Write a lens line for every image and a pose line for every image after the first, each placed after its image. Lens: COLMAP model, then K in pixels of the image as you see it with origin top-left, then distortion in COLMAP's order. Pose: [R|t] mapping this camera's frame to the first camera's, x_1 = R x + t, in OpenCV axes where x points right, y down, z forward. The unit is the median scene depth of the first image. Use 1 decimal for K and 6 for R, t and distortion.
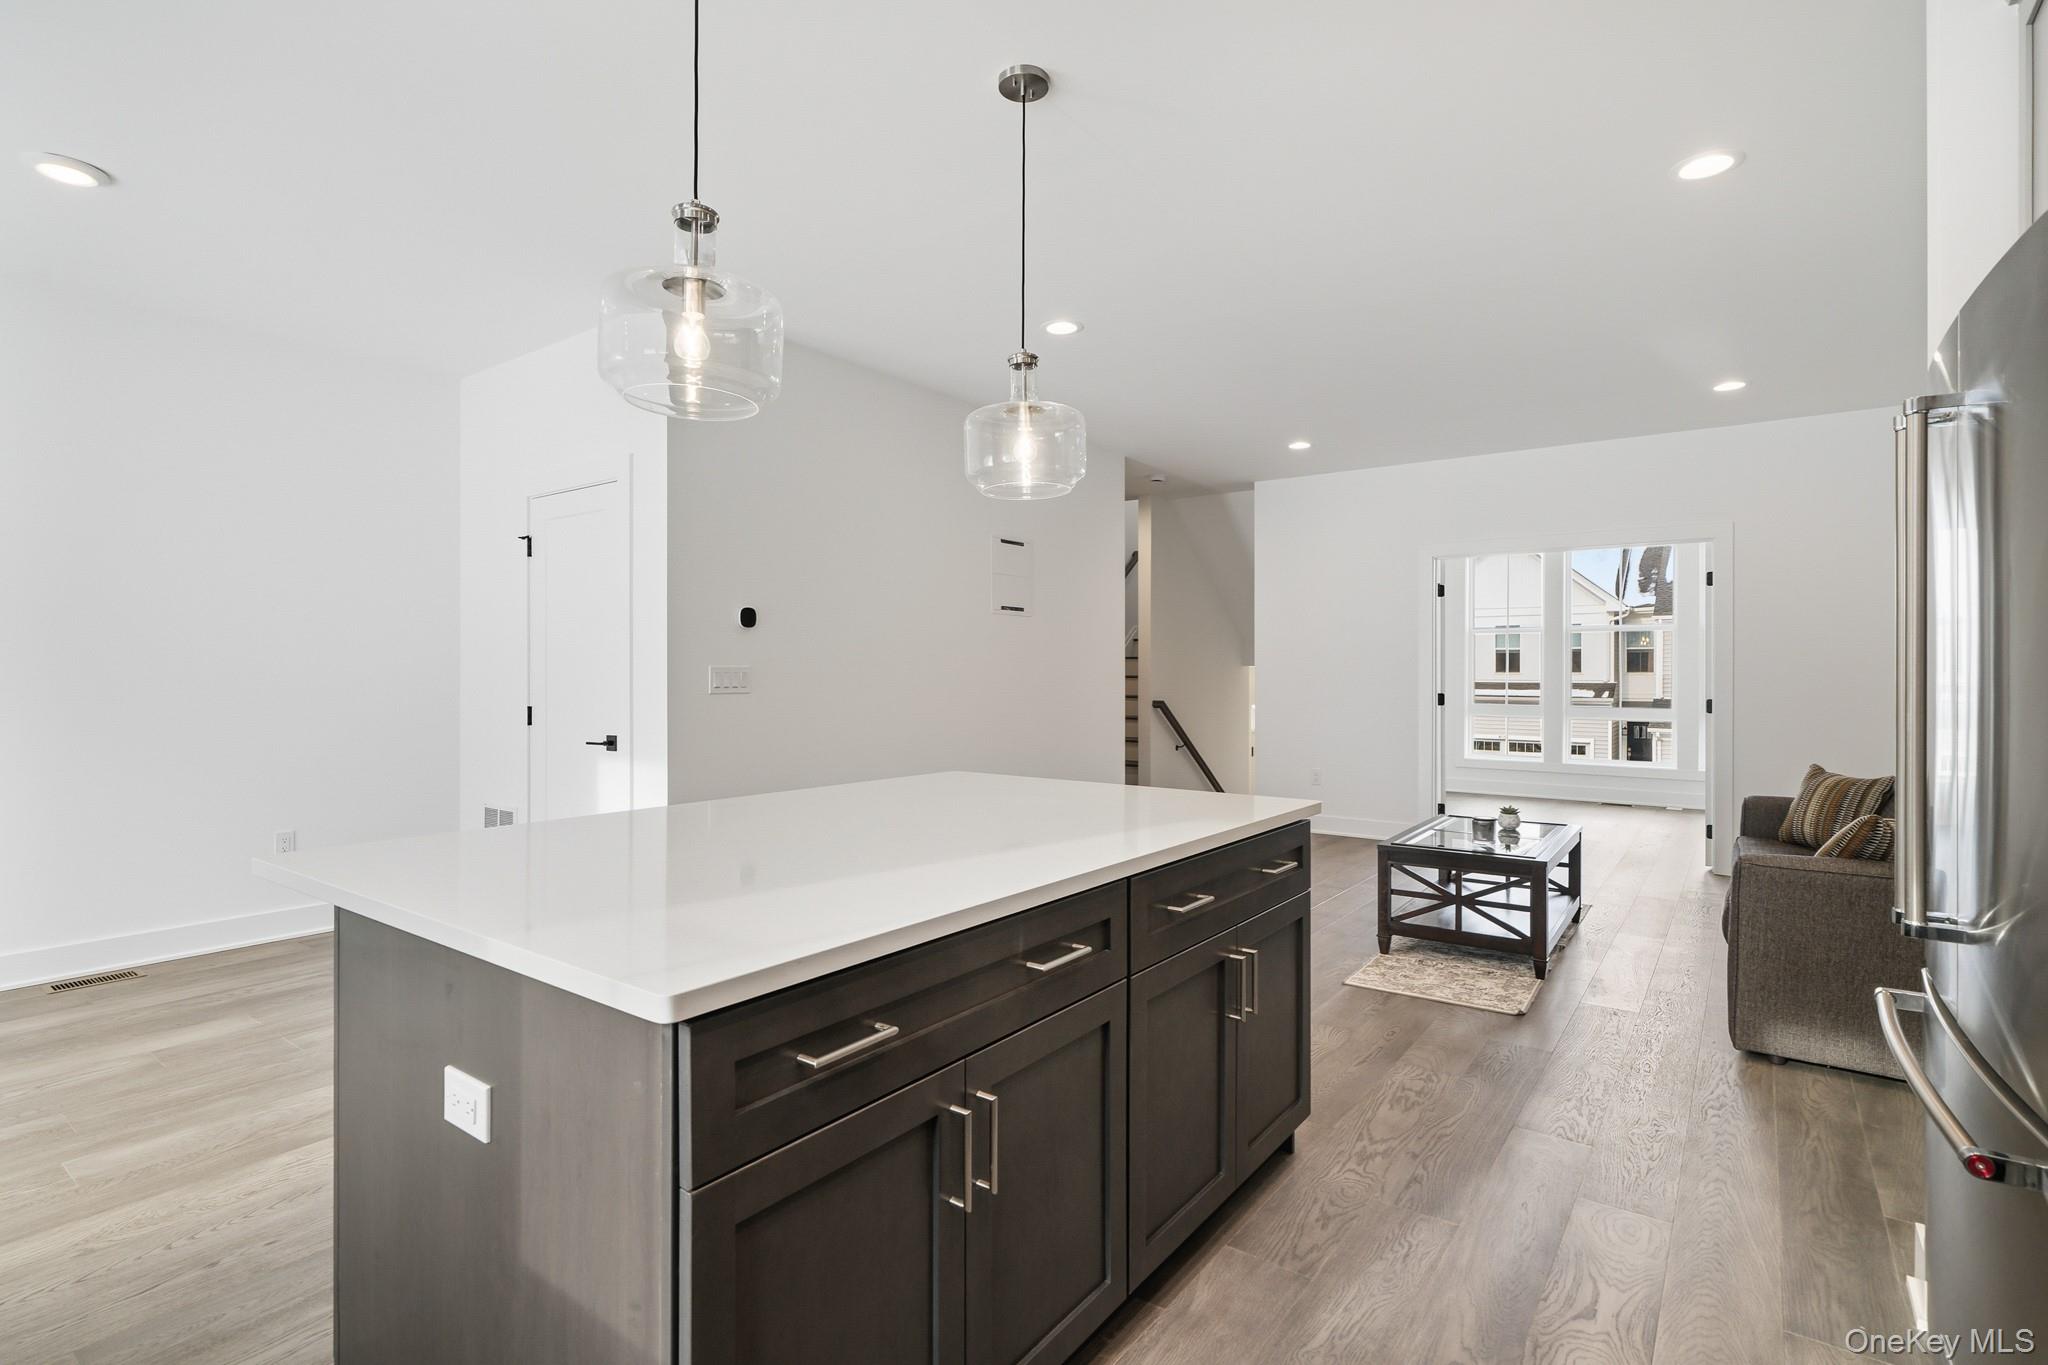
lens RADIAL K [[985.7, 0, 1027.0], [0, 985.7, 676.4], [0, 0, 1]] dist [-0.001333, -0.000113]
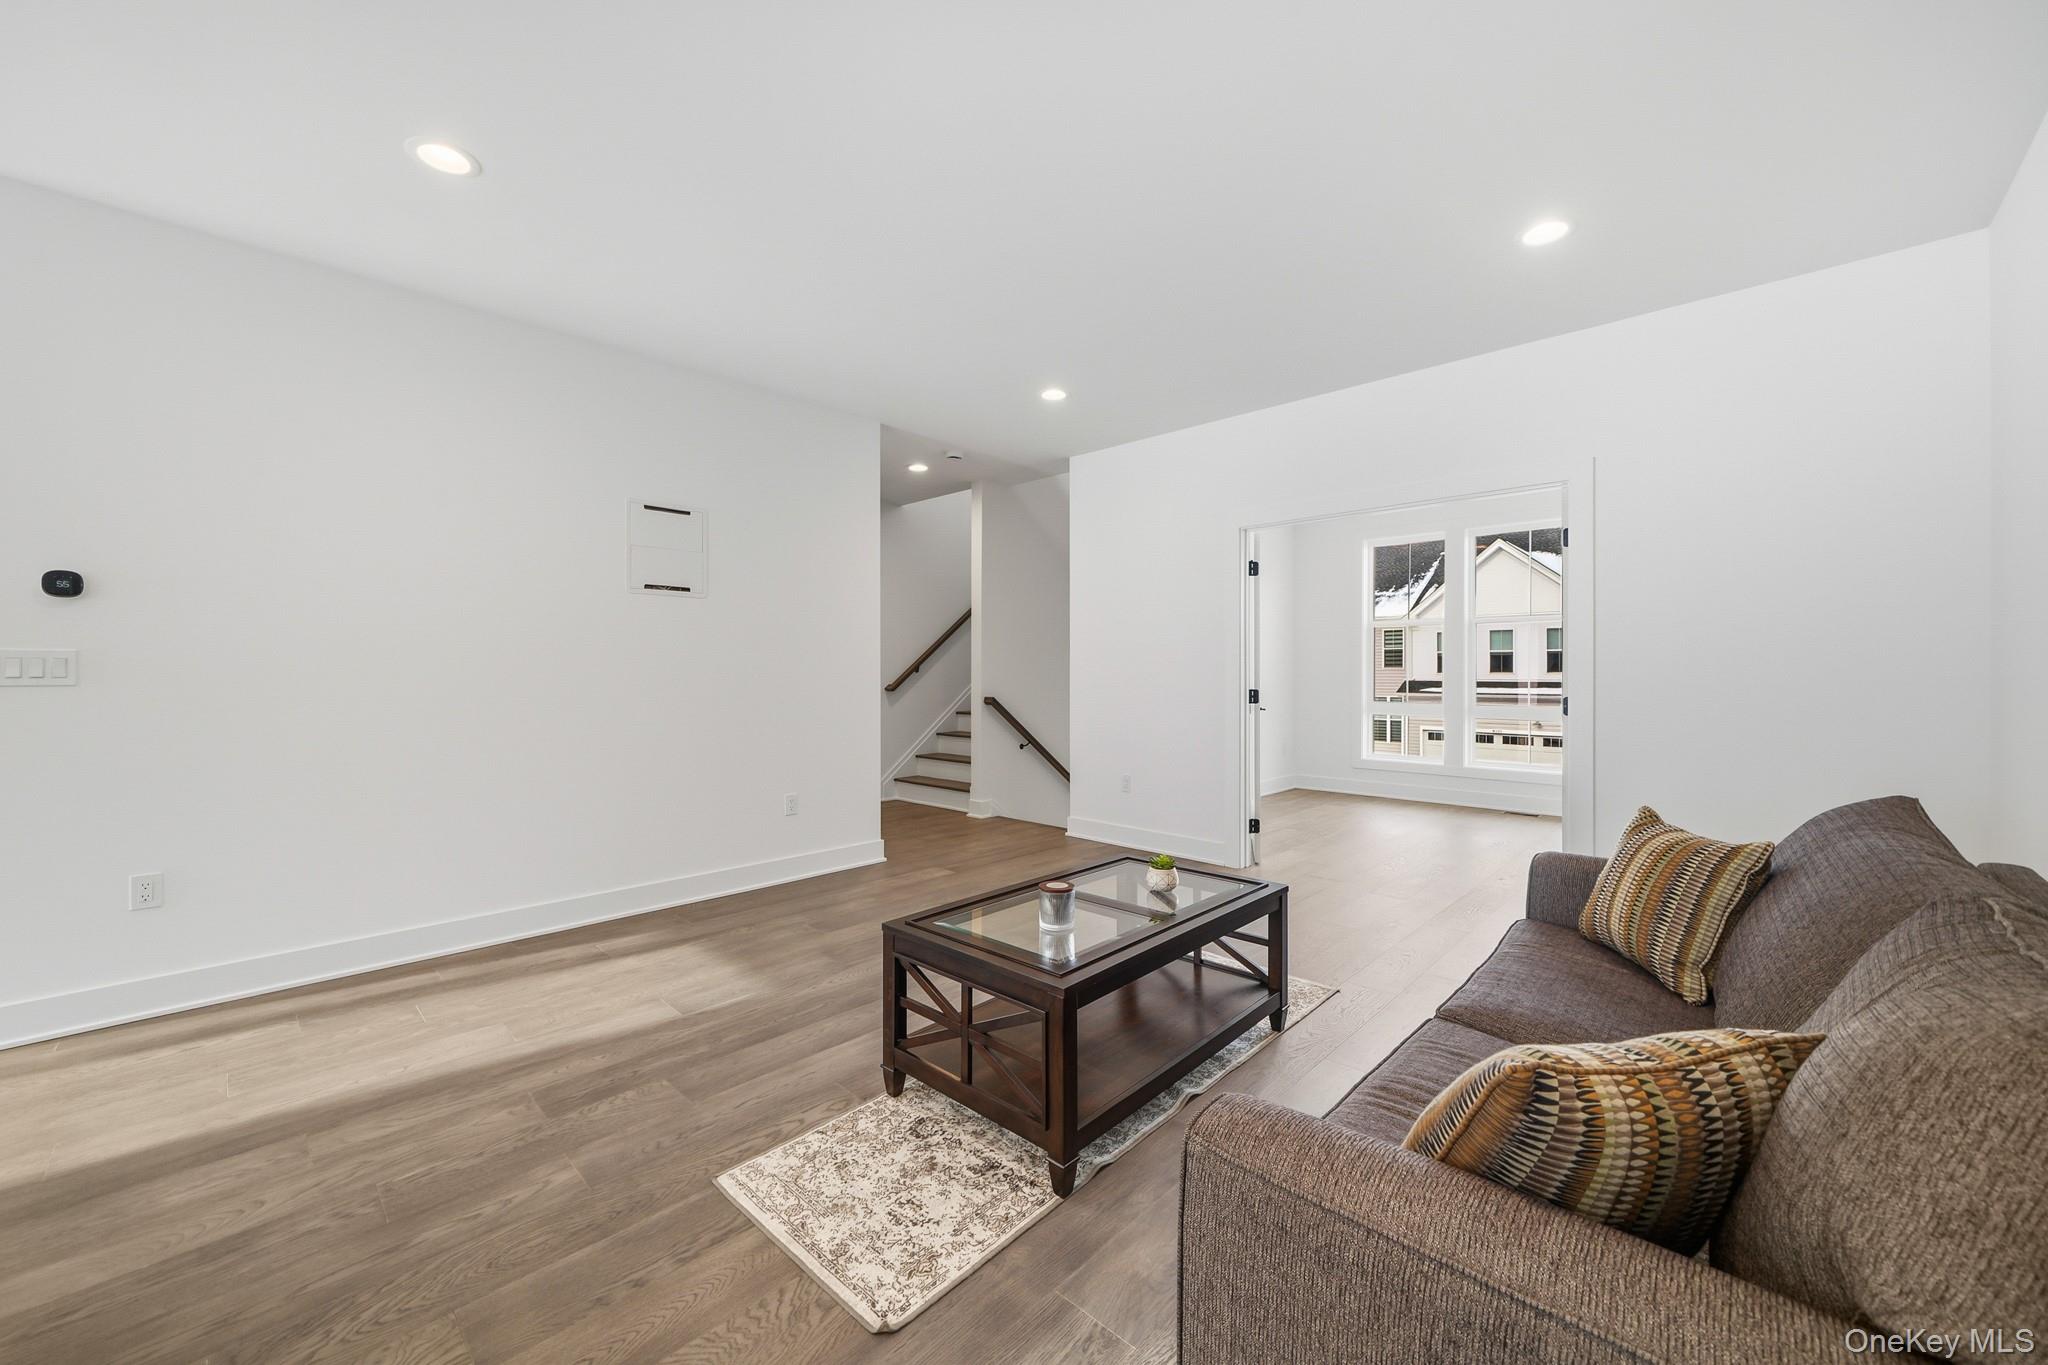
lens RADIAL K [[777.2, 0, 1028.7], [0, 777.2, 679.4], [0, 0, 1]] dist [0.002525, -0.000329]
pose [[0.992329, -0.000915, -0.123618, 0.497019], [0.001124, 0.999998, 0.001622, 0.012241], [0.123616, -0.001748, 0.992329, 0.498512]]
